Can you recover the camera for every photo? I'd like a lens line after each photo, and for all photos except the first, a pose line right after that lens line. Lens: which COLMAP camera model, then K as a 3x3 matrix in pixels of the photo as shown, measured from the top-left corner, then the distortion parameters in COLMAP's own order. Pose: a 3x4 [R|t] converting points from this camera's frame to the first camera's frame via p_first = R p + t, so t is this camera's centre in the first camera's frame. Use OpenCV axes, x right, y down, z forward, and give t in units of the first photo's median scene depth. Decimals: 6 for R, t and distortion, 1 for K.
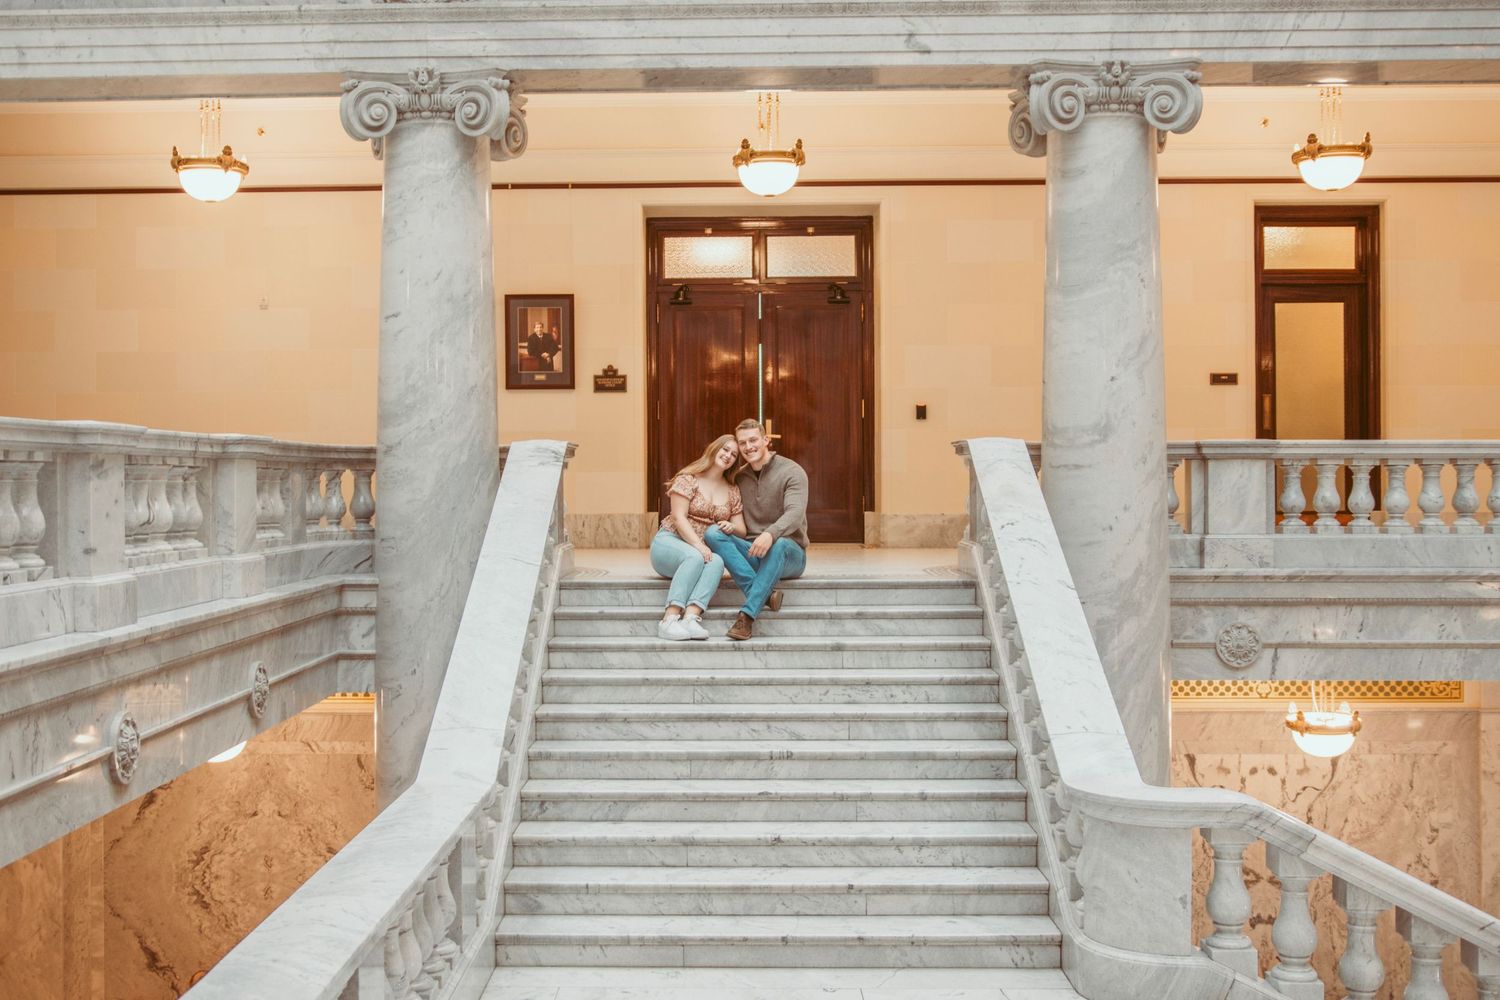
lens RADIAL K [[1754.7, 0, 750.0], [0, 1754.7, 500.0], [0, 0, 1]] dist [-0.021207, -0.019685]
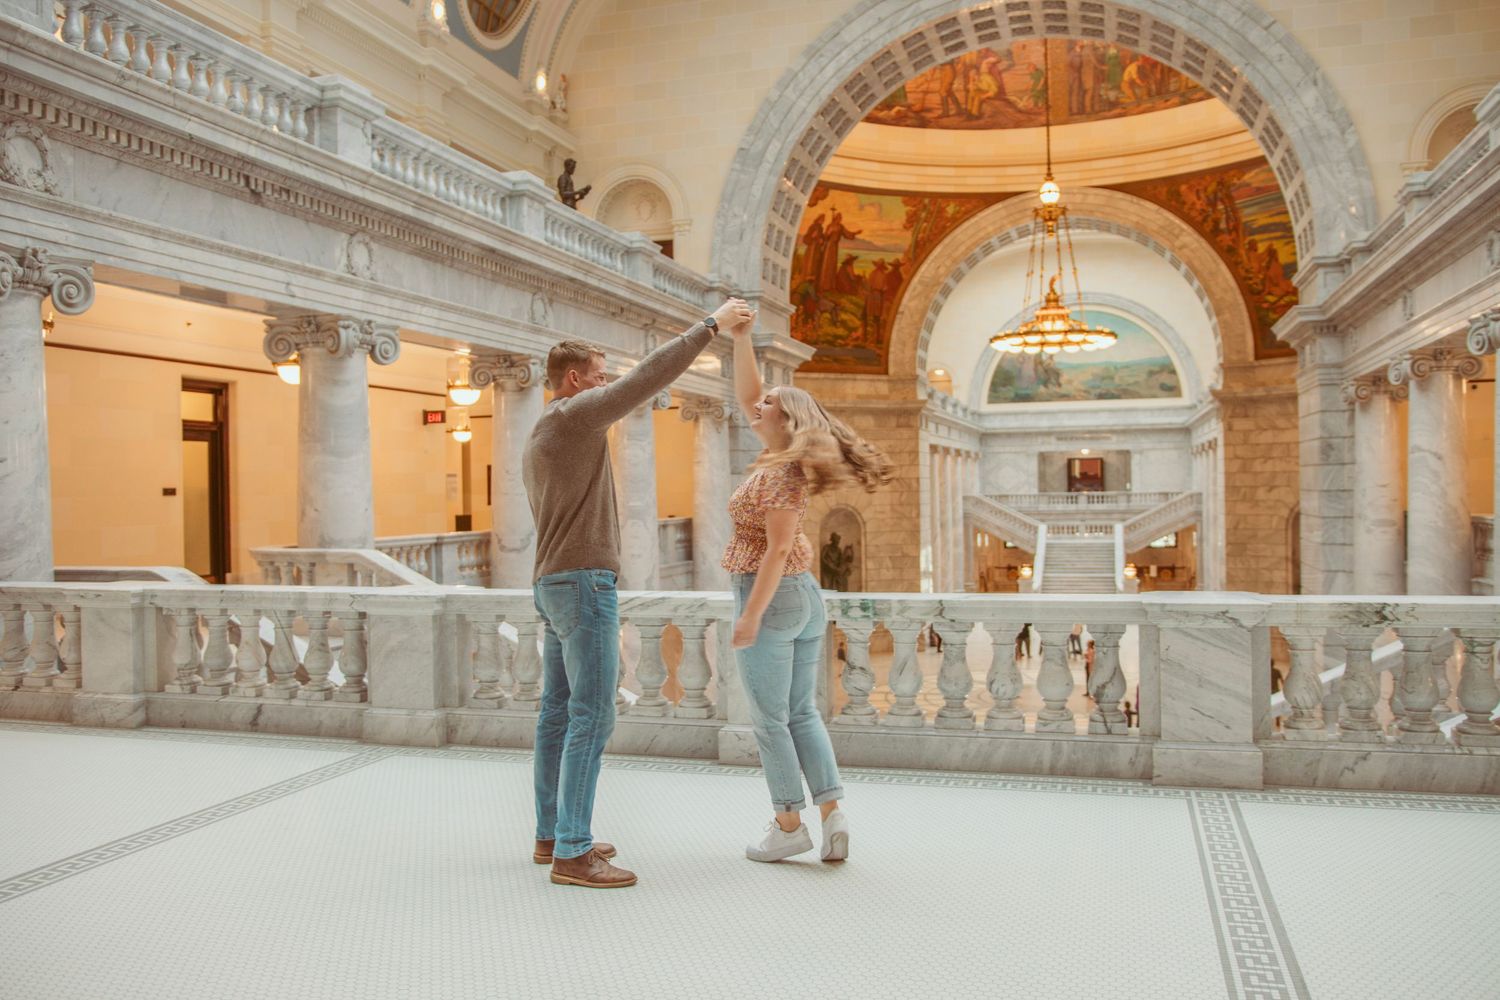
lens RADIAL K [[1251.4, 0, 715.0], [0, 1251.4, 453.4], [0, 0, 1]] dist [-0.000740, 0.000579]
pose [[0.291656, 0.028514, 0.956098, -0.839811], [0.022276, 0.999082, -0.036591, -0.072475], [-0.956264, 0.031970, 0.290753, 0.342904]]
